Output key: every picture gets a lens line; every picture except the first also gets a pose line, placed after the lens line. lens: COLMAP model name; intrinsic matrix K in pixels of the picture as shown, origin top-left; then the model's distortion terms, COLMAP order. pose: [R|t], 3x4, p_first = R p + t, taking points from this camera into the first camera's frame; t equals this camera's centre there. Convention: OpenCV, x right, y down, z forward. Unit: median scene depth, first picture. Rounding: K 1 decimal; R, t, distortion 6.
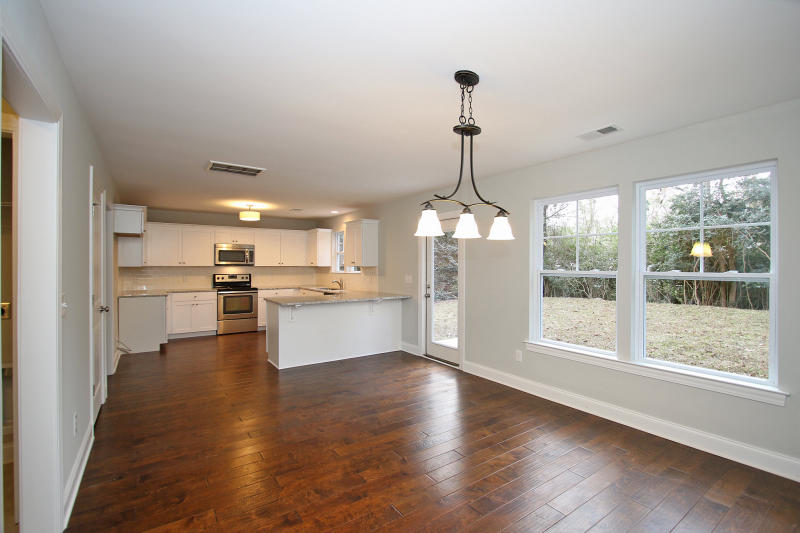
lens RADIAL K [[365.2, 0, 400.0], [0, 365.2, 266.5], [0, 0, 1]] dist [-0.010185, 0.000517]
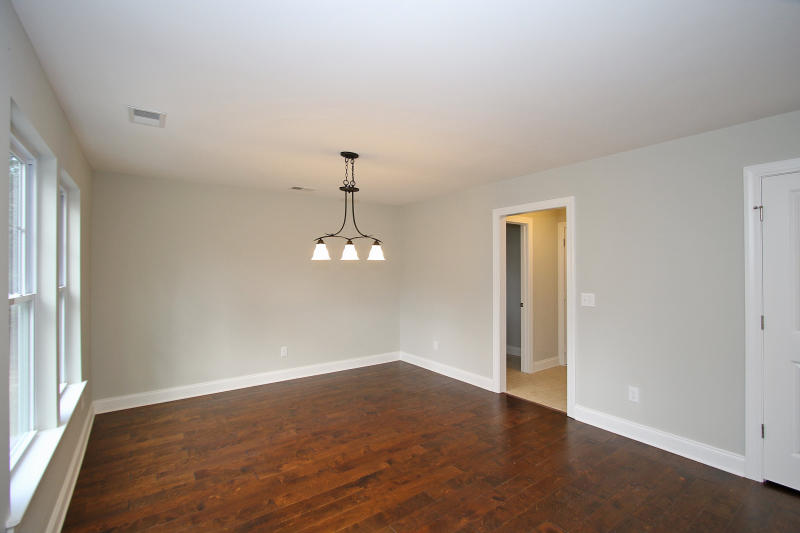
lens RADIAL K [[365.2, 0, 400.0], [0, 365.2, 266.5], [0, 0, 1]] dist [-0.010185, 0.000517]
pose [[-0.999887, 0.002772, -0.014761, -0.001155], [0.002855, 0.999980, -0.005642, -0.013373], [0.014745, -0.005683, -0.999875, 0.753666]]
